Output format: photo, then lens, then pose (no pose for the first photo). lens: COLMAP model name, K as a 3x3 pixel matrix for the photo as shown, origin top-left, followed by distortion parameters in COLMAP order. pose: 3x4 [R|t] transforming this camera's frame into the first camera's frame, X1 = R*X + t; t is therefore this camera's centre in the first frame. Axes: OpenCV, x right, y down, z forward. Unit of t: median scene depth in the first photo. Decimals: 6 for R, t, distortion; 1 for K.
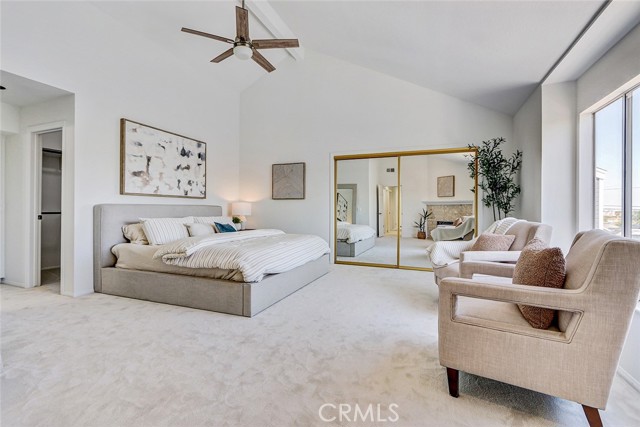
lens RADIAL K [[296.7, 0, 318.4], [0, 296.7, 211.1], [0, 0, 1]] dist [0.010507, 0.000410]
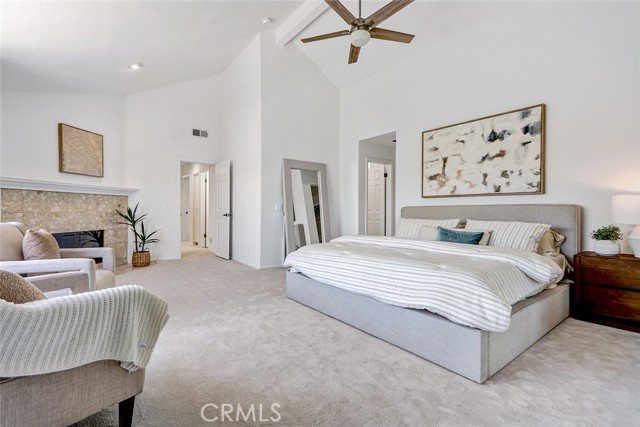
lens RADIAL K [[296.7, 0, 315.8], [0, 296.7, 214.1], [0, 0, 1]] dist [0.010507, 0.000410]
pose [[-0.509623, 0.005508, -0.860380, 0.474125], [-0.006169, 0.999930, 0.010056, -0.001909], [0.860376, 0.010432, -0.509553, 1.069307]]
